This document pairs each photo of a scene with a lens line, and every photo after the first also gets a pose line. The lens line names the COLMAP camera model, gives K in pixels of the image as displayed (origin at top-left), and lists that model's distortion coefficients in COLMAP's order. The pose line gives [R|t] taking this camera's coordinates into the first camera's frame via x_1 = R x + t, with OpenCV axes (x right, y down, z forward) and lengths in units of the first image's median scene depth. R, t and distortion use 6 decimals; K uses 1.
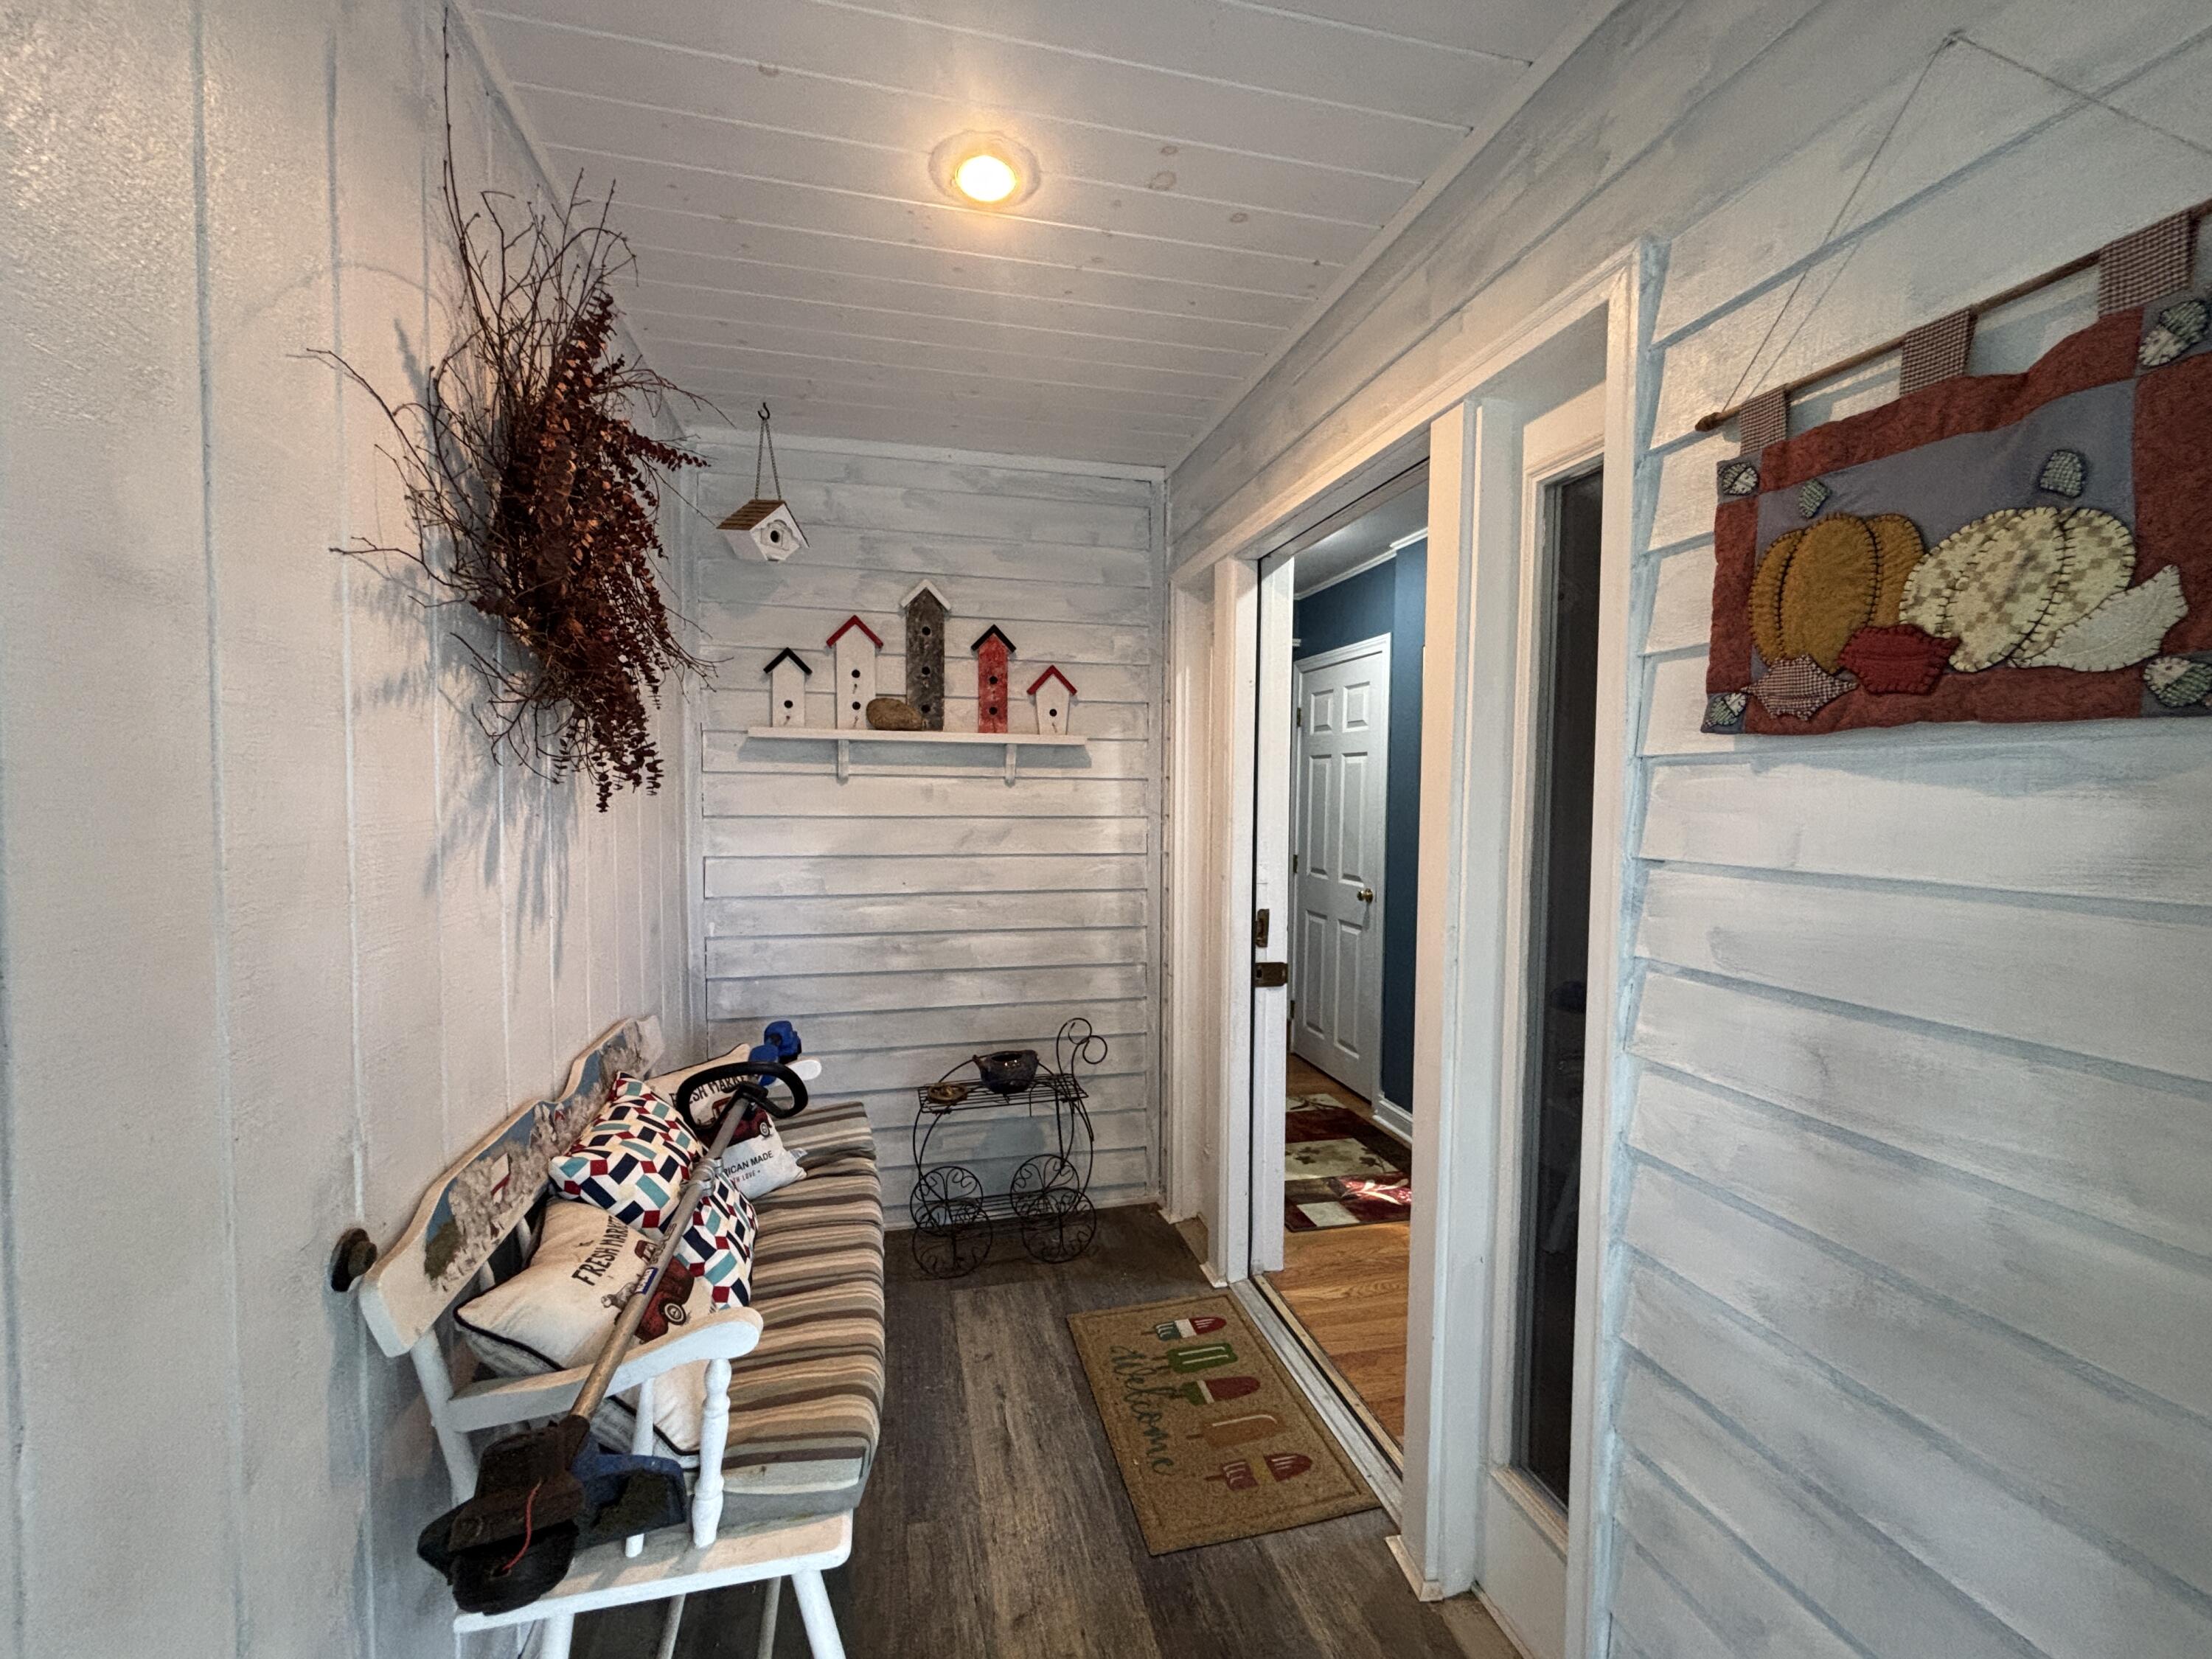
lens RADIAL K [[898.4, 0, 1106.0], [0, 898.4, 829.5], [0, 0, 1]] dist [0.012425, 0.000129]
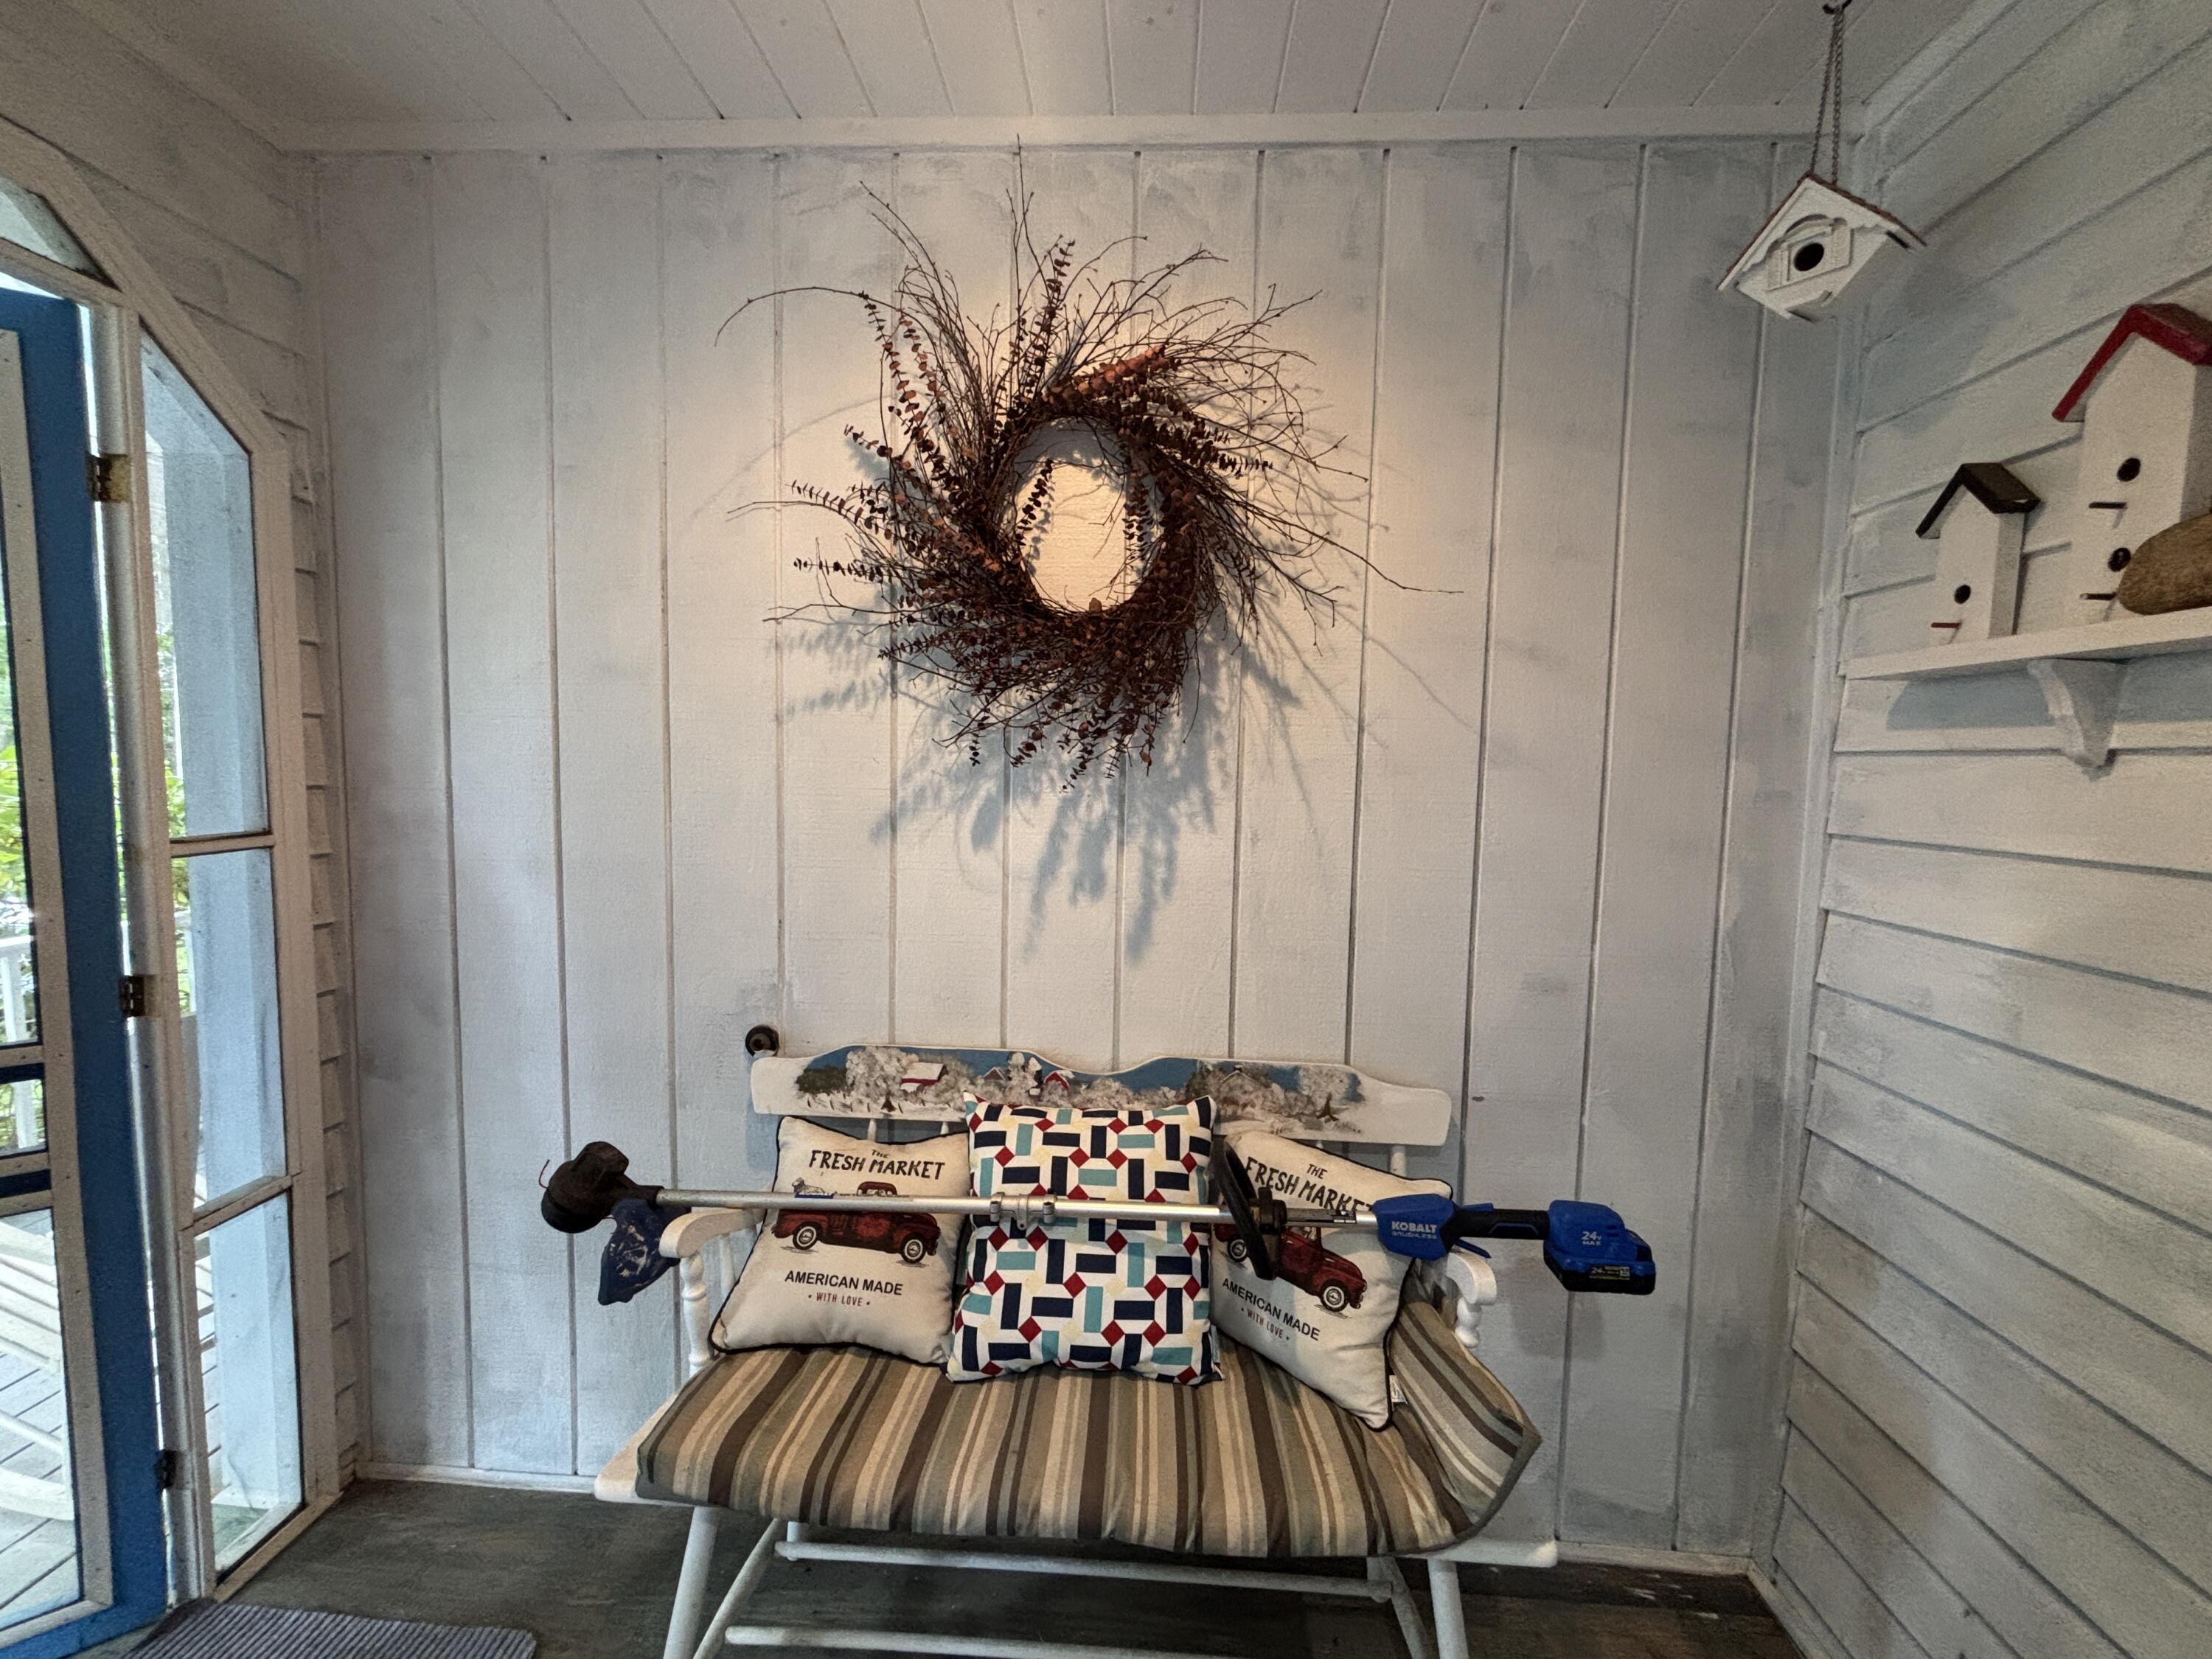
lens RADIAL K [[898.4, 0, 1106.0], [0, 898.4, 829.5], [0, 0, 1]] dist [0.012425, 0.000129]
pose [[-0.290054, 0.057440, -0.955285, 0.210488], [-0.062915, 0.994893, 0.078925, -0.034883], [0.954940, 0.082994, -0.284959, 0.768802]]
